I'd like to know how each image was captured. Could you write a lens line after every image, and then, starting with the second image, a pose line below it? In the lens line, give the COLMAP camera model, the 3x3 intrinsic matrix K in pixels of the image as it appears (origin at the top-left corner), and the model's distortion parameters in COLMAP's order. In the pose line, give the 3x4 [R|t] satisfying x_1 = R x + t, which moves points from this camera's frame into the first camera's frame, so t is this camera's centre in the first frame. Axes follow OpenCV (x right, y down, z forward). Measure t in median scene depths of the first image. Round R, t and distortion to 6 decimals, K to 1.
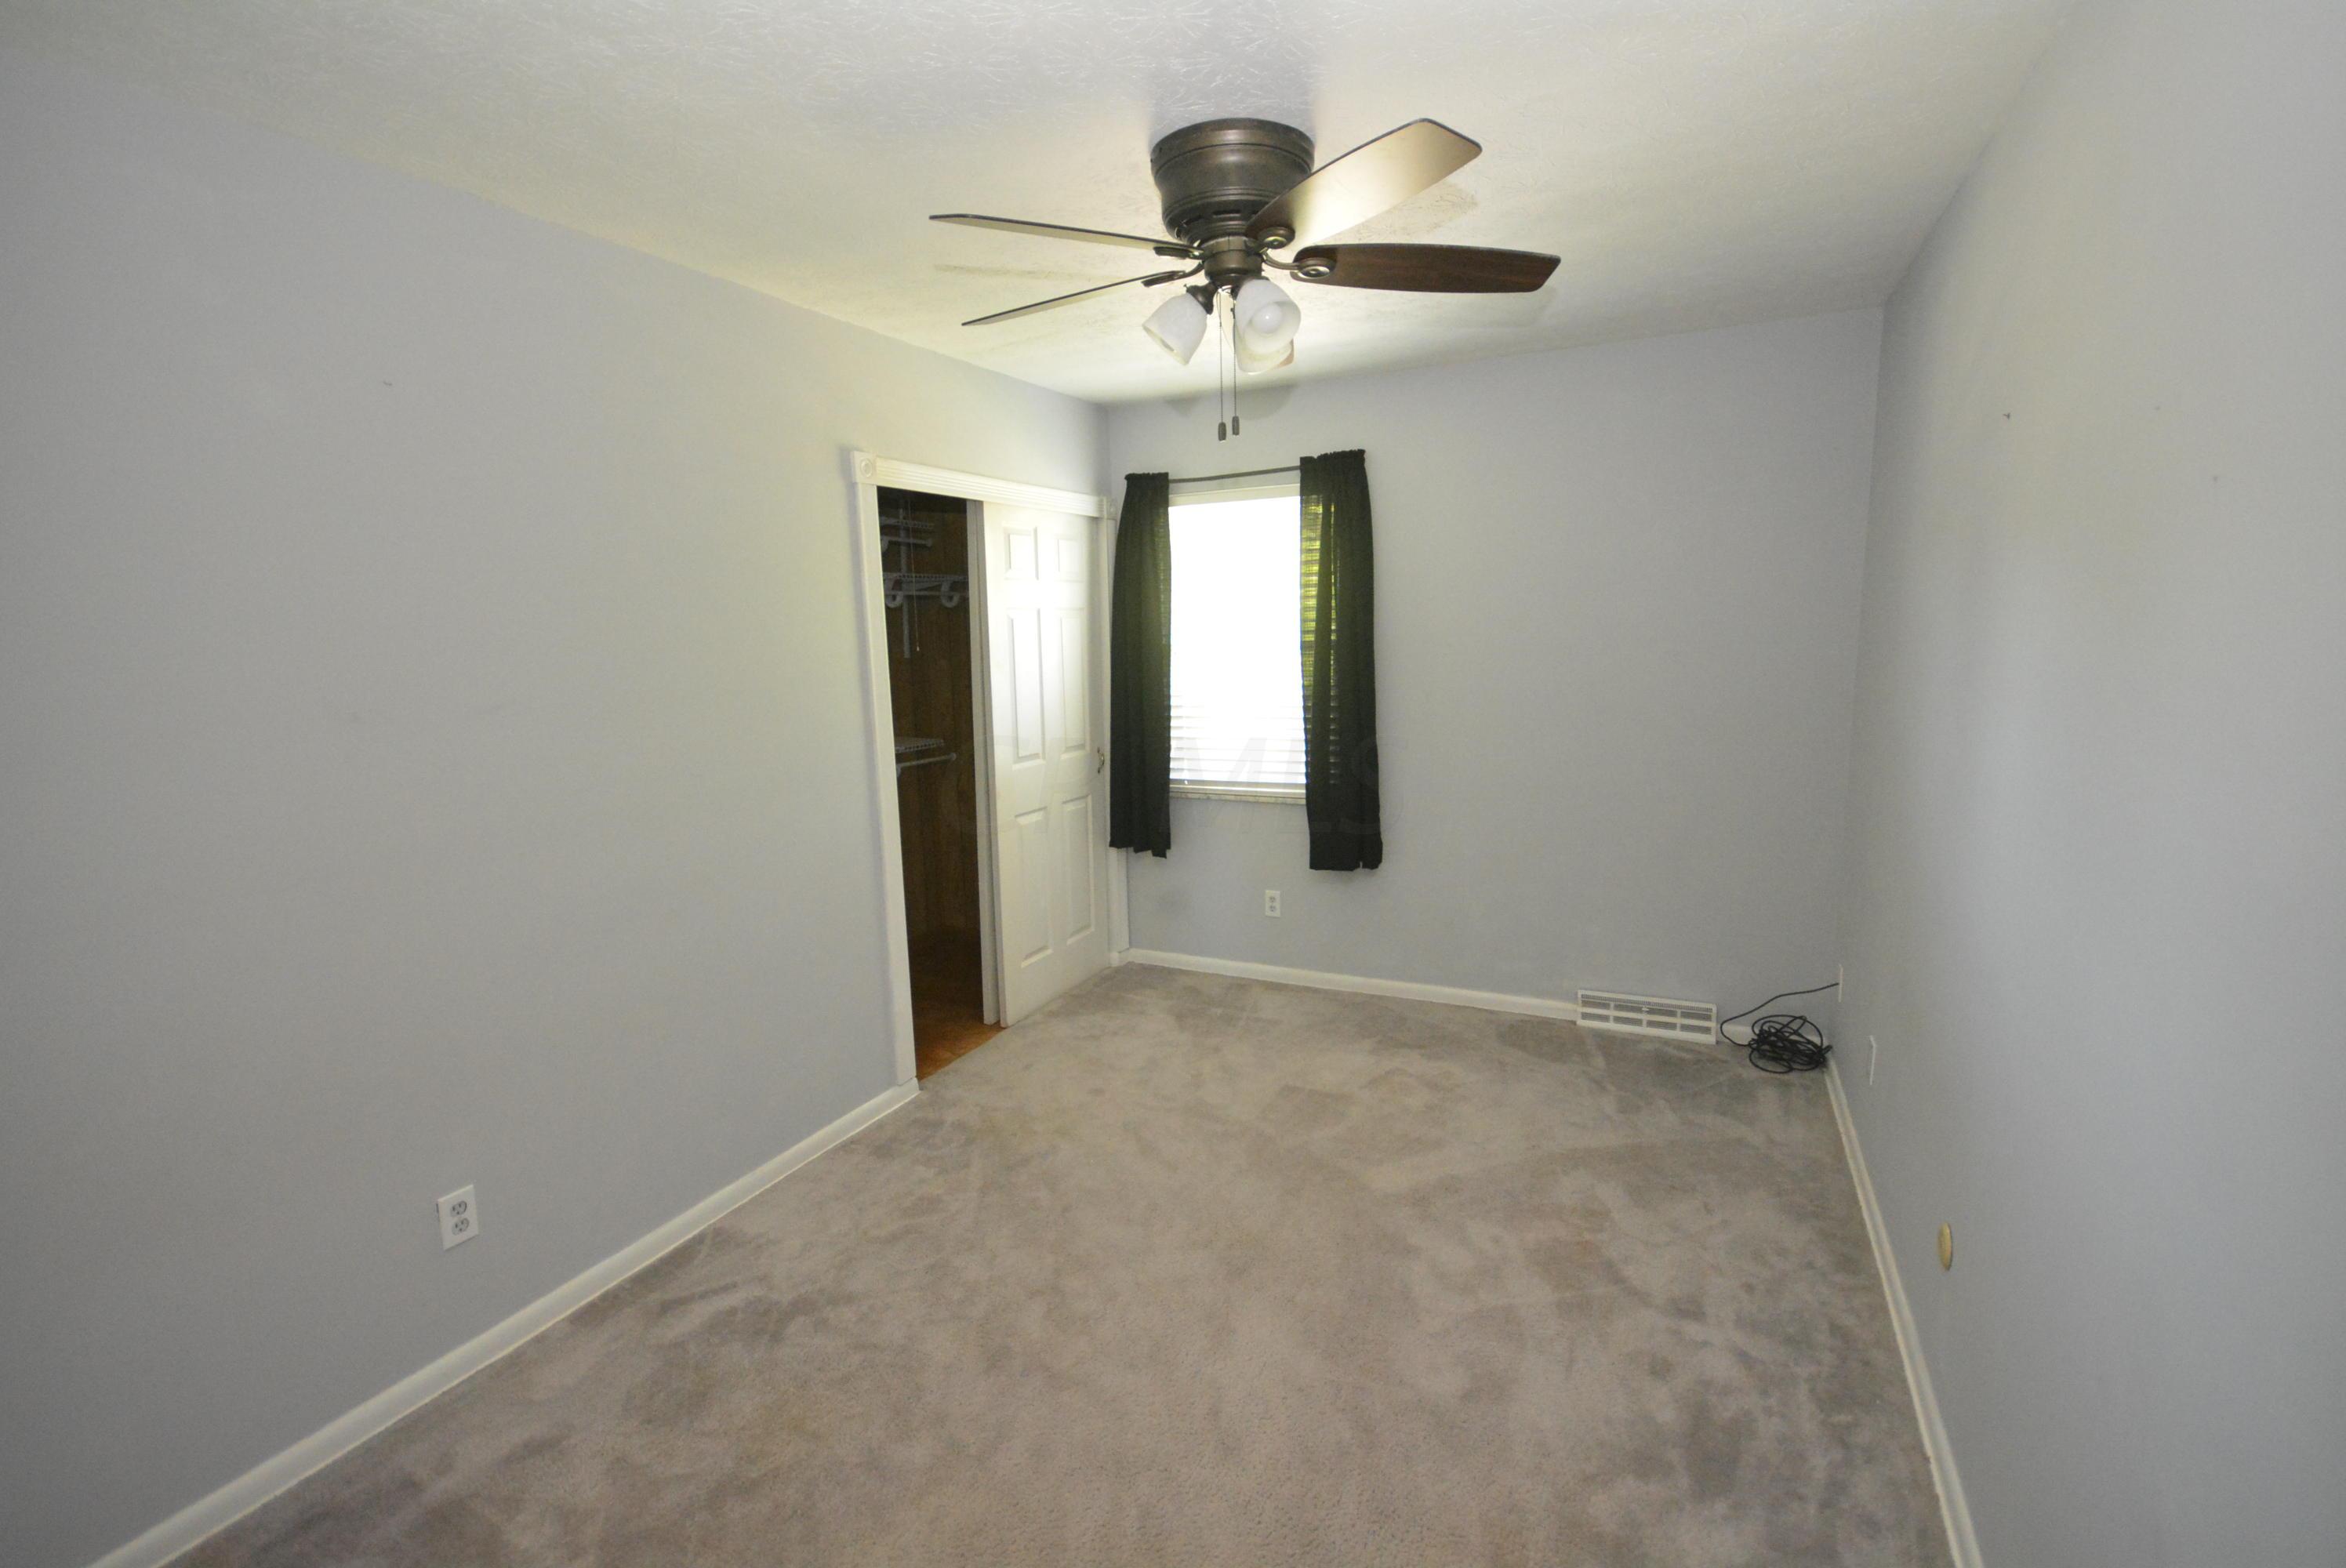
lens RADIAL K [[1025.6, 0, 1179.0], [0, 1025.6, 793.4], [0, 0, 1]] dist [0.000644, -0.008415]
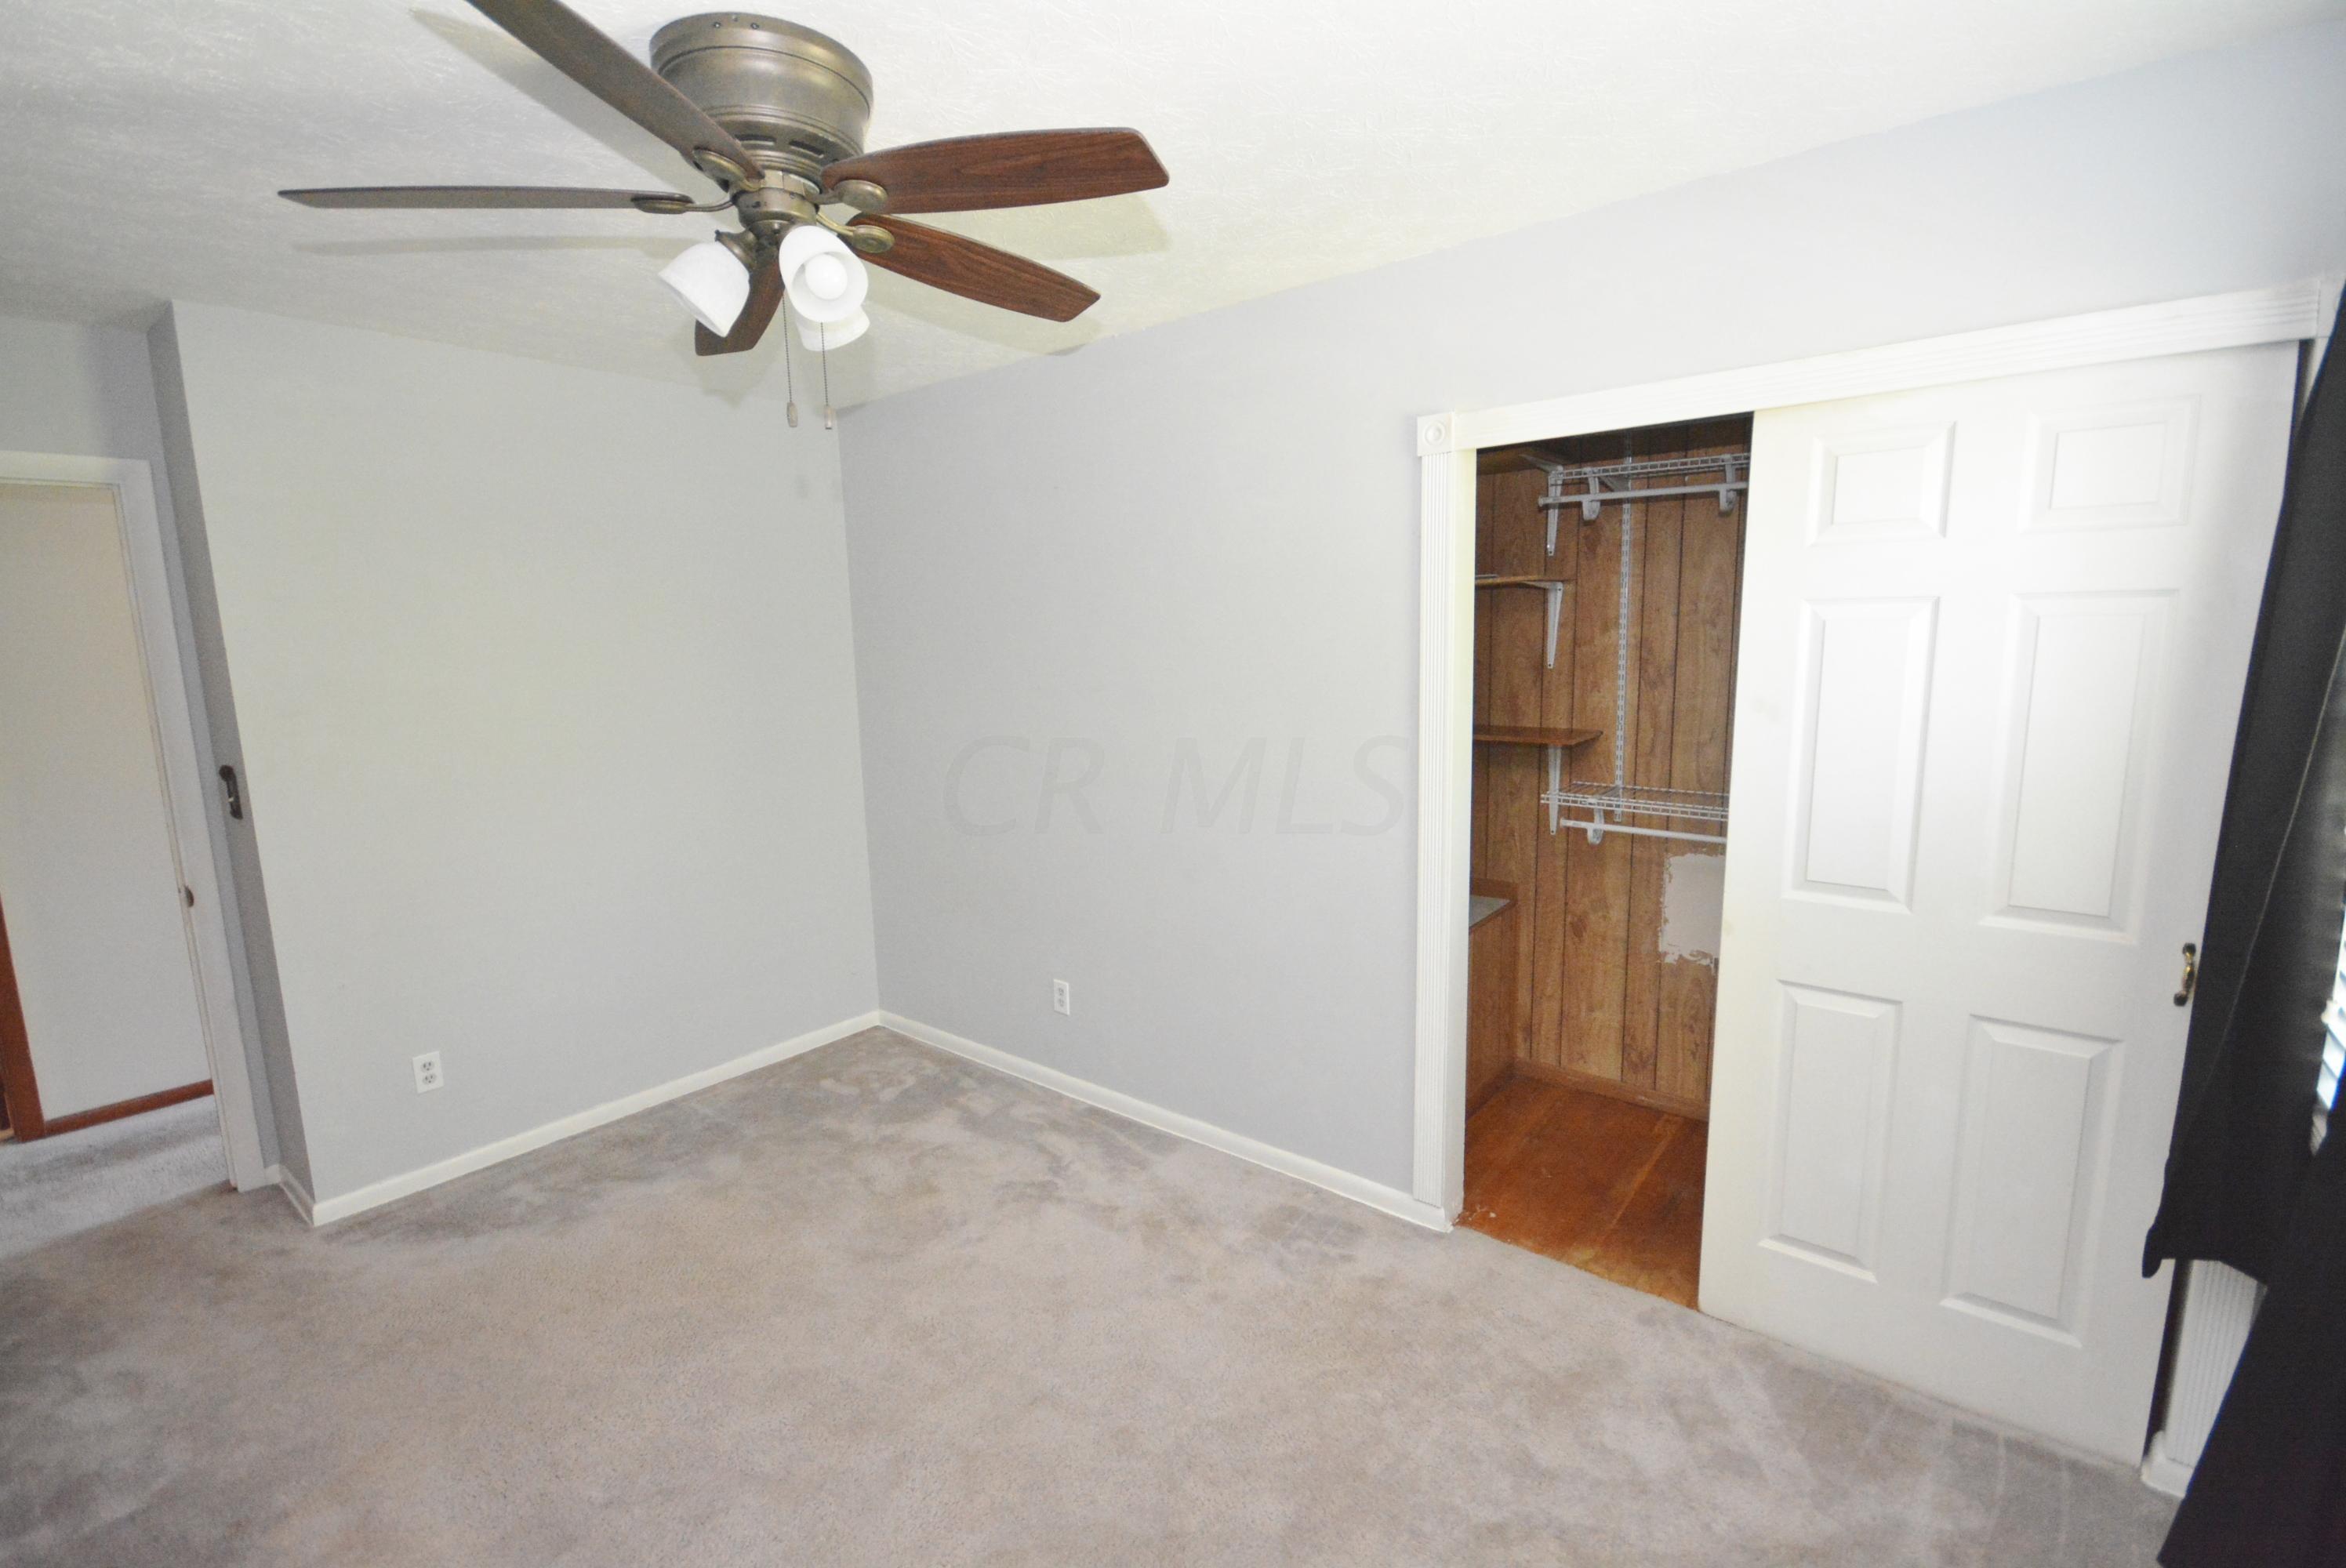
lens RADIAL K [[1025.6, 0, 1179.0], [0, 1025.6, 793.4], [0, 0, 1]] dist [0.000644, -0.008415]
pose [[-0.224079, 0.183380, -0.957163, 0.413221], [-0.126846, 0.968295, 0.215209, -0.150515], [0.966281, 0.169636, -0.193713, 0.781076]]
